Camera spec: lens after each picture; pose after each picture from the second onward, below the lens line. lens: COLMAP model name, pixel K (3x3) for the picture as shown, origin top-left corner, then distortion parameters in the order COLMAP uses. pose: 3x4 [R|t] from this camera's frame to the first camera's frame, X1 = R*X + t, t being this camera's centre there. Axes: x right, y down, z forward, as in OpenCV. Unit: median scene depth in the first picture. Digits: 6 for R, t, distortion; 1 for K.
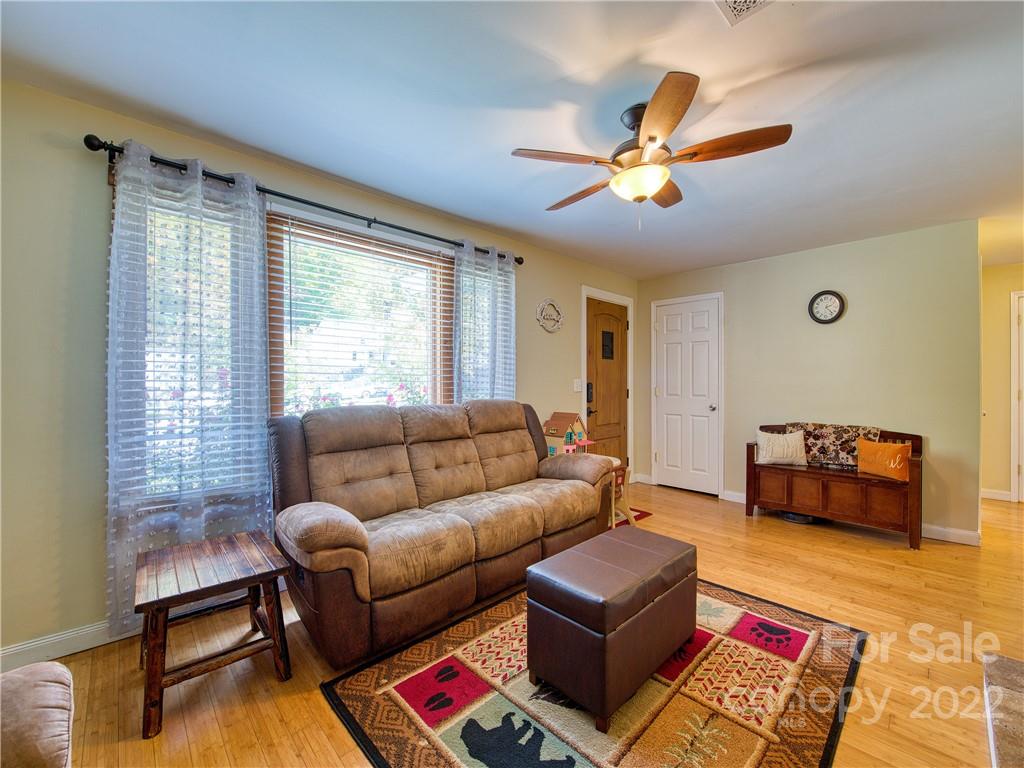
lens RADIAL K [[417.6, 0, 507.4], [0, 417.6, 383.9], [0, 0, 1]] dist [-0.015466, -0.000058]
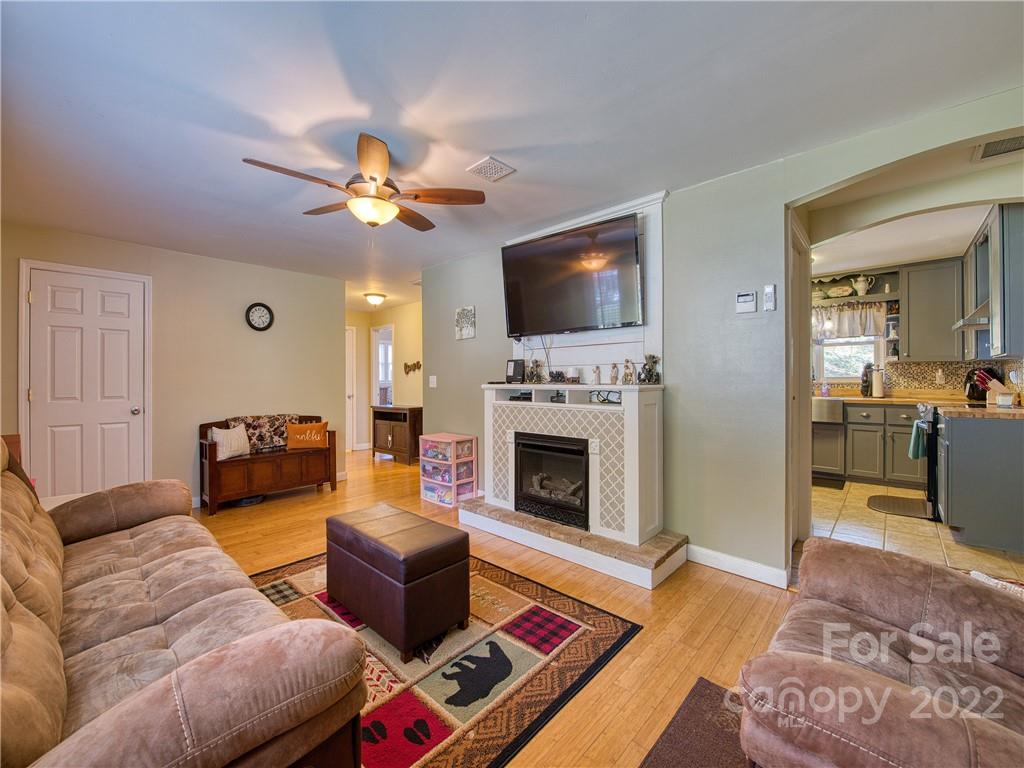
lens RADIAL K [[413.6, 0, 512.4], [0, 413.6, 378.1], [0, 0, 1]] dist [-0.016584, -0.000157]
pose [[-0.068589, 0.003444, 0.997639, -0.517301], [0.008312, 0.999961, -0.002881, -0.000829], [-0.997610, 0.008095, -0.068615, 0.409310]]
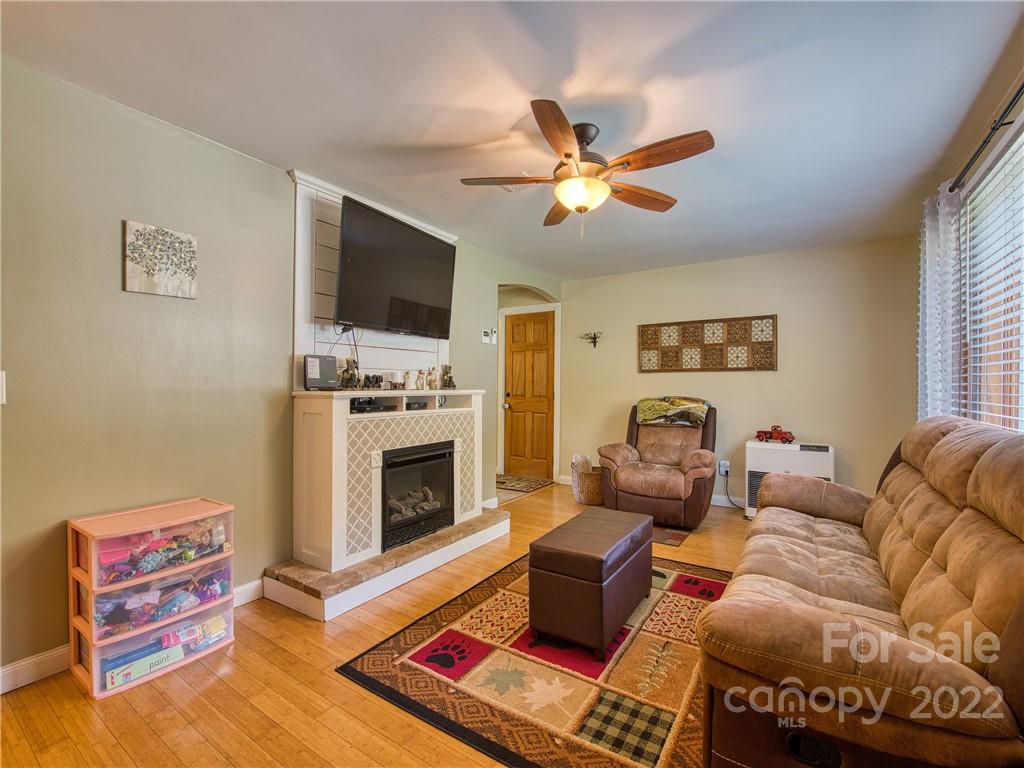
lens RADIAL K [[453.9, 0, 512.6], [0, 453.9, 383.5], [0, 0, 1]] dist [-0.017480, -0.000084]
pose [[-0.971718, -0.002399, -0.236133, 0.449898], [-0.002002, 0.999996, -0.001920, -0.000689], [0.236137, -0.001393, -0.971719, 1.228568]]
